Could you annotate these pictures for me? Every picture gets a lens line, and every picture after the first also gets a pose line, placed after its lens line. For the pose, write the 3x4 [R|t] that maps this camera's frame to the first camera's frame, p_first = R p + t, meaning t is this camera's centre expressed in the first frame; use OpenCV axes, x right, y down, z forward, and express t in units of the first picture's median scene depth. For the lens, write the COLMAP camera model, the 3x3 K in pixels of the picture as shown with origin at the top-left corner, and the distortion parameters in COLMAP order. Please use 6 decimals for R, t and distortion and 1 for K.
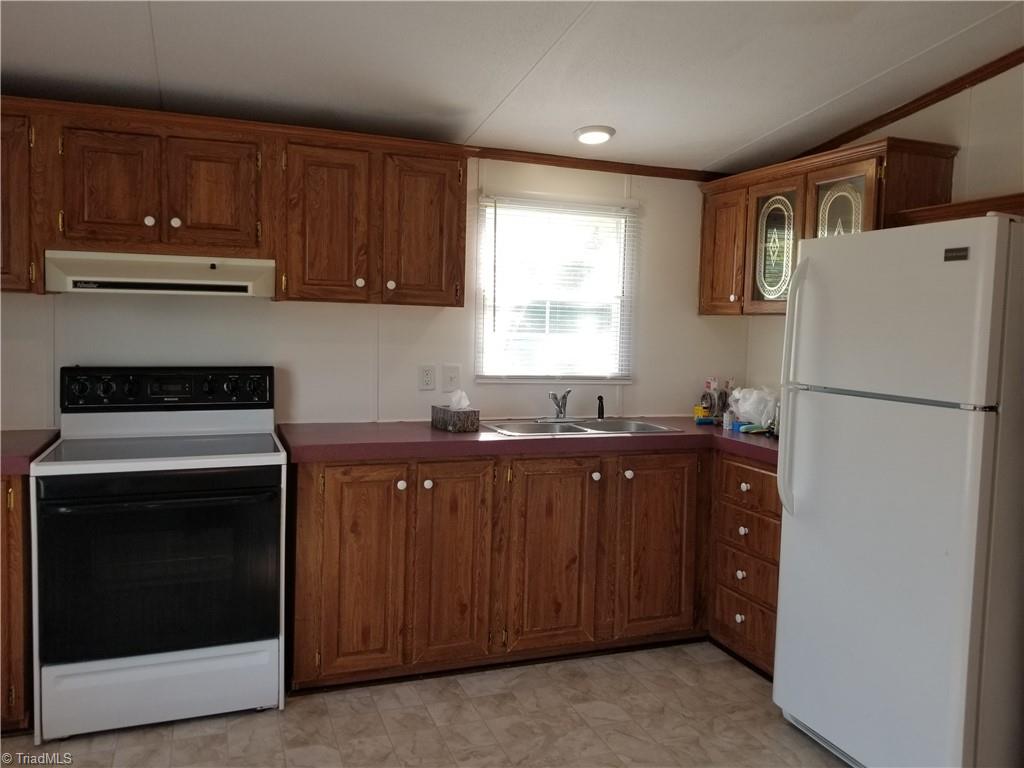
lens RADIAL K [[825.0, 0, 519.1], [0, 825.0, 368.3], [0, 0, 1]] dist [0.084617, -0.167256]
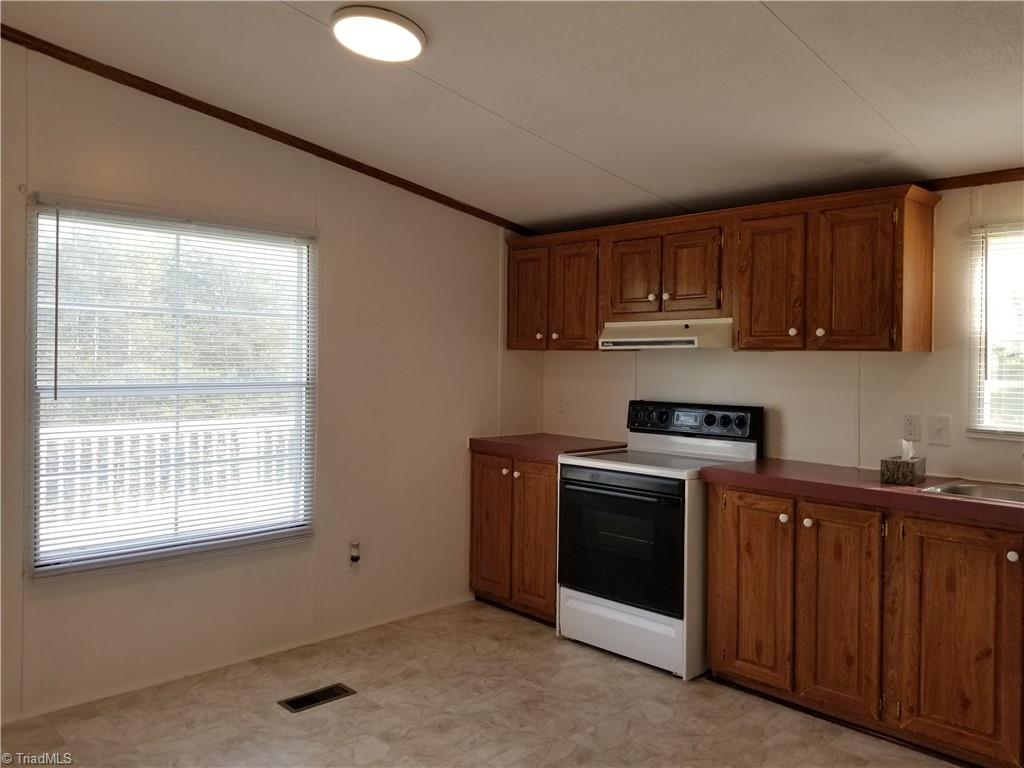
lens RADIAL K [[793.8, 0, 506.8], [0, 793.8, 369.1], [0, 0, 1]] dist [0.038237, -0.063735]
pose [[0.379454, -0.010076, -0.925156, 0.662341], [-0.058053, 0.997711, -0.034677, 0.004920], [0.923388, 0.066867, 0.378000, 0.257325]]
